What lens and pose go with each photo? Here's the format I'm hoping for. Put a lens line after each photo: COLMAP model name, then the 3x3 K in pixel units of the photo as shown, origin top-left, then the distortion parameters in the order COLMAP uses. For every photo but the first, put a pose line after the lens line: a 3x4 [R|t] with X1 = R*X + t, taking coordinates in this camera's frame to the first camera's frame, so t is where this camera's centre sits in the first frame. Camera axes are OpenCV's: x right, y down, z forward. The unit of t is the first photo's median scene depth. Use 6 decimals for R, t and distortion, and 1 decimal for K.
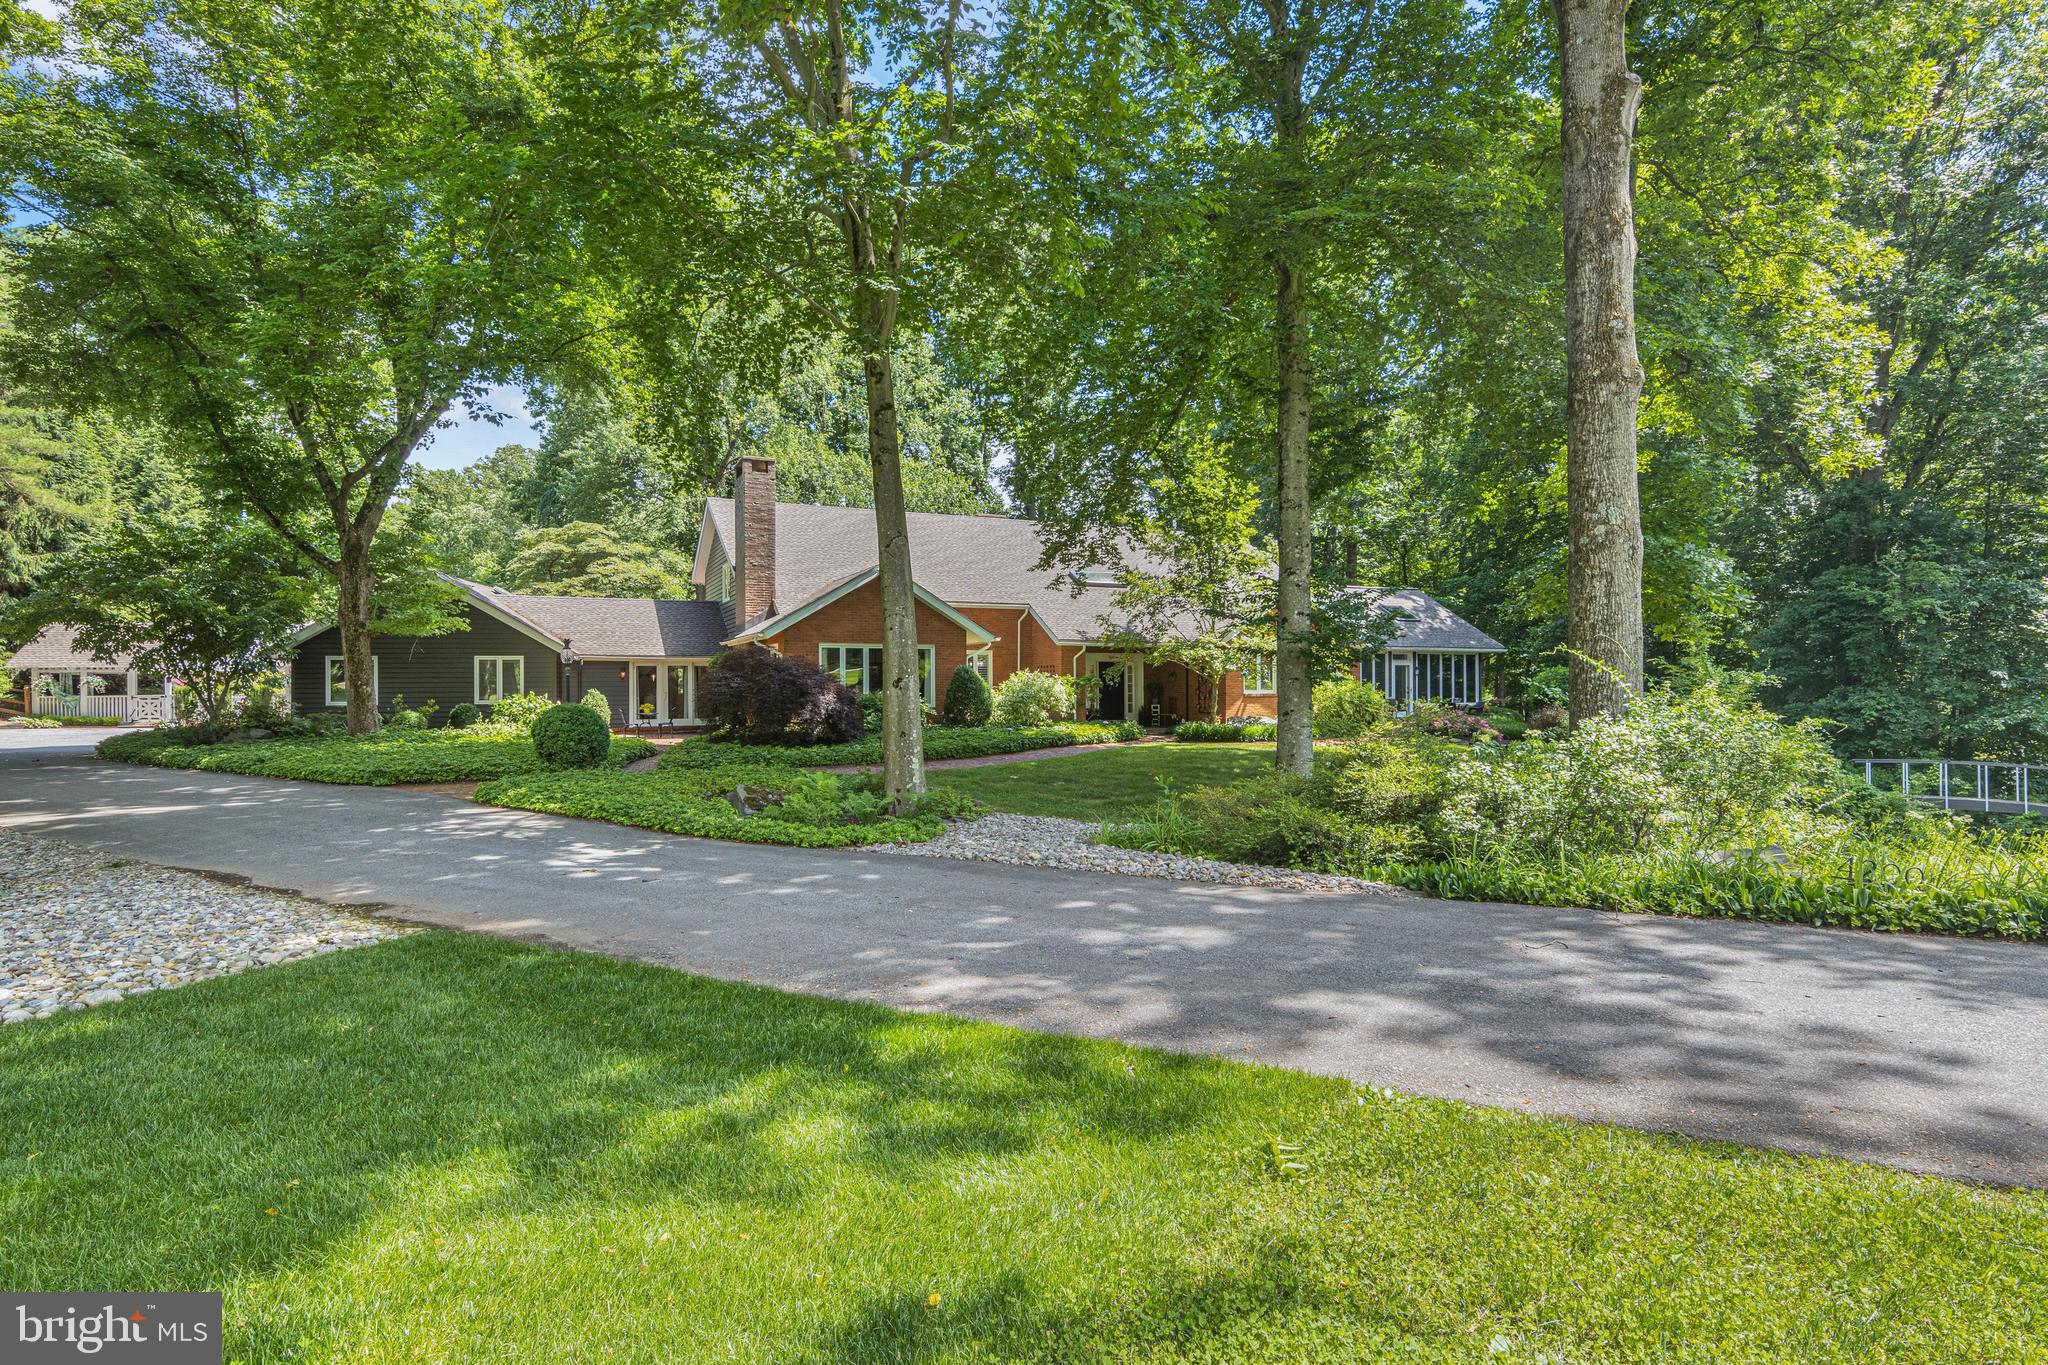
lens RADIAL K [[1063.8, 0, 1024.0], [0, 1063.8, 682.5], [0, 0, 1]] dist [0.008494, 0.000266]
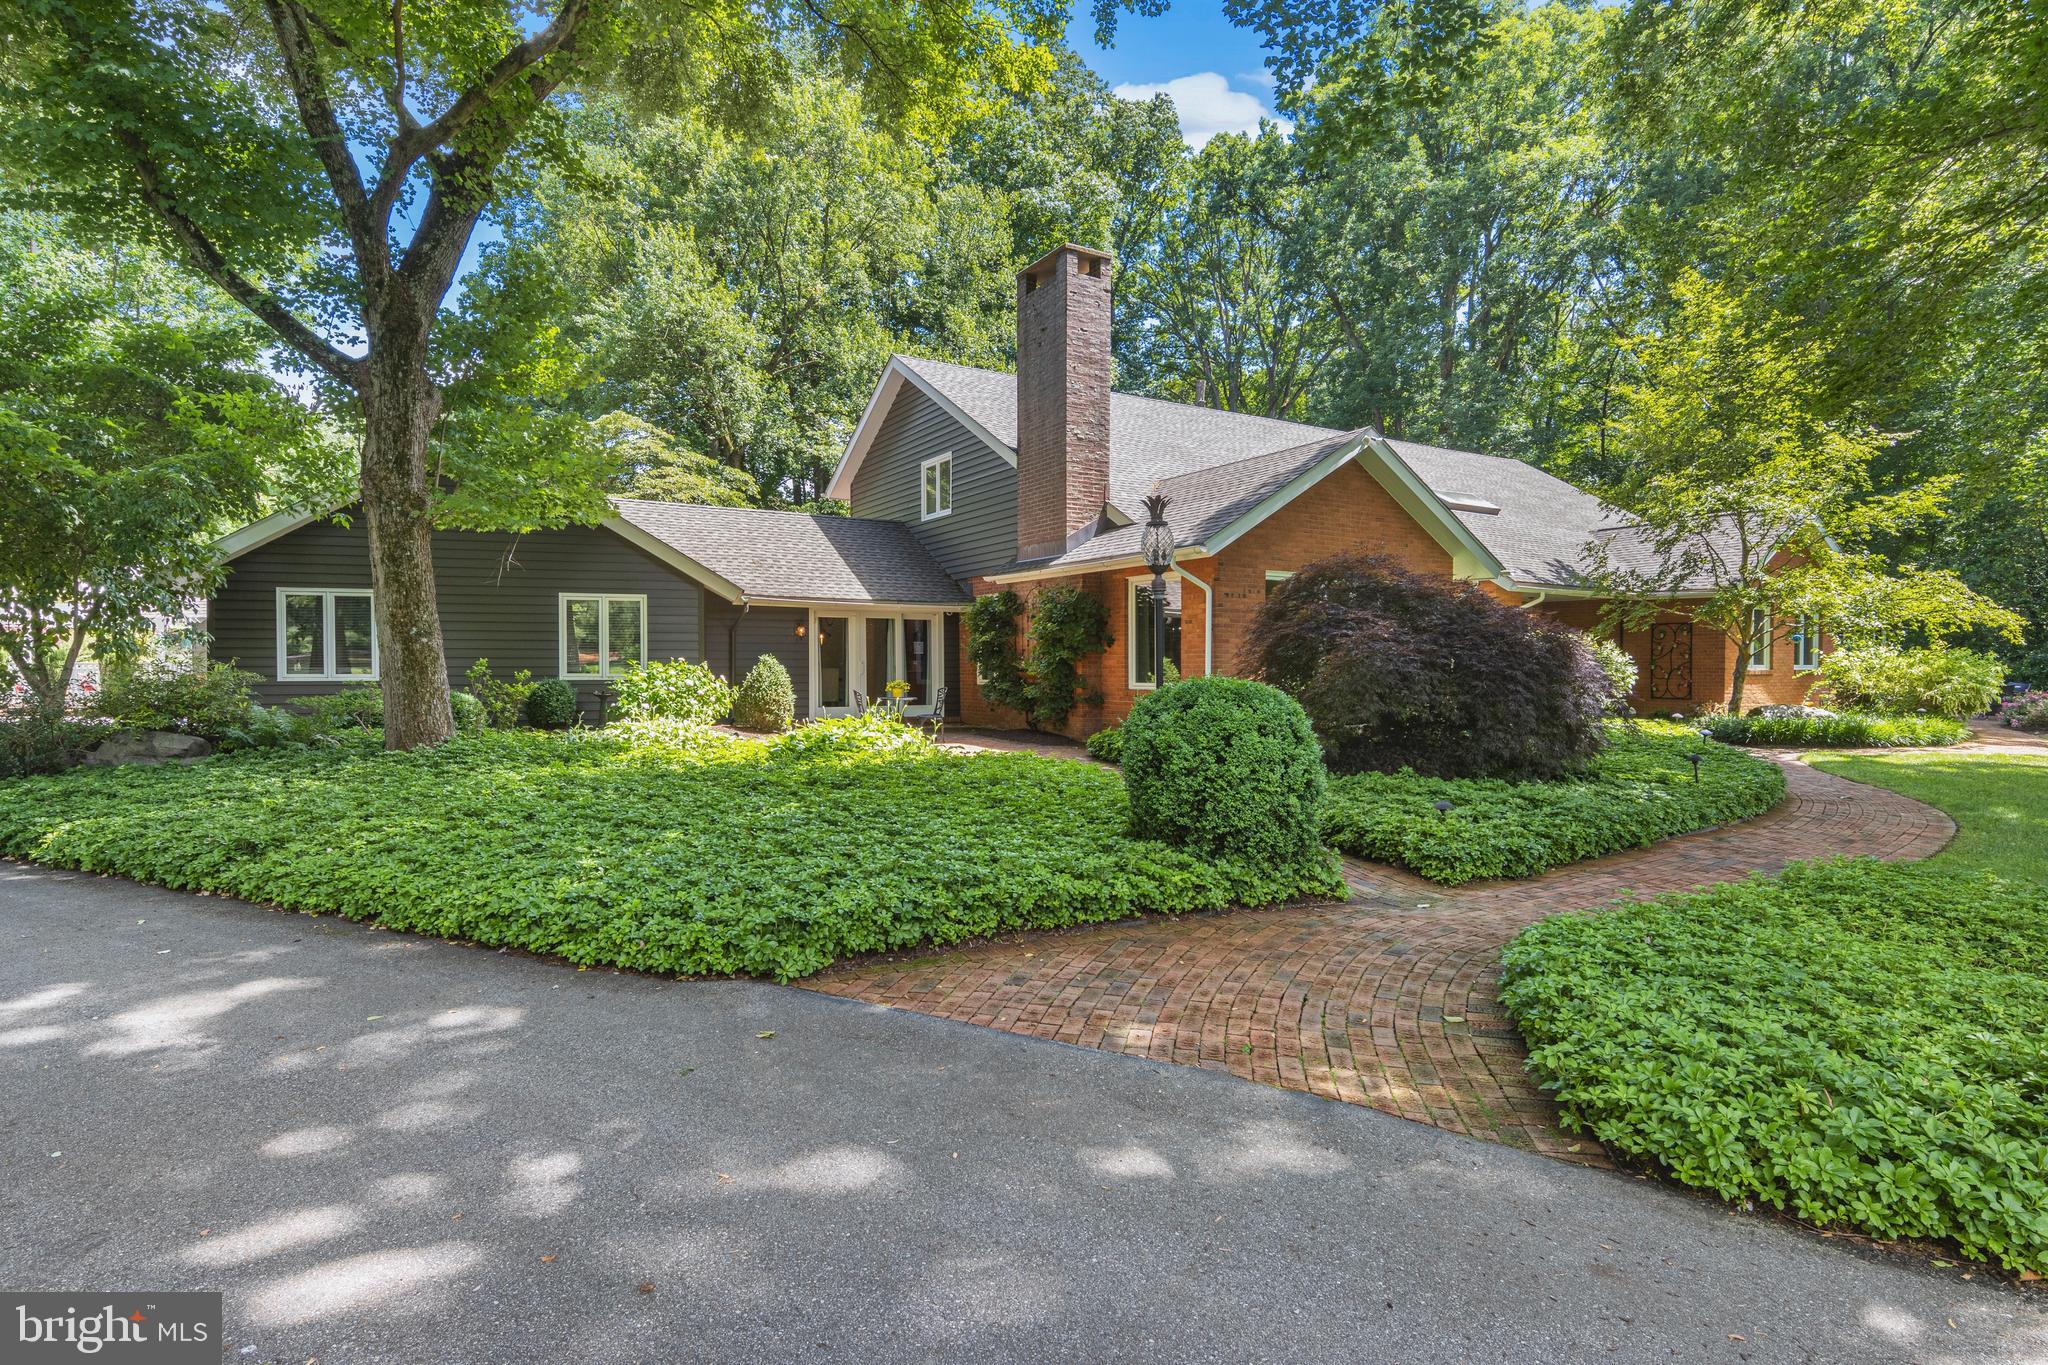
lens RADIAL K [[1063.8, 0, 1024.0], [0, 1063.8, 682.5], [0, 0, 1]] dist [0.008494, 0.000266]
pose [[0.994283, 0.004535, 0.106683, -0.340929], [-0.006399, 0.999833, 0.017135, 0.010452], [-0.106588, -0.017719, 0.994145, 0.432124]]
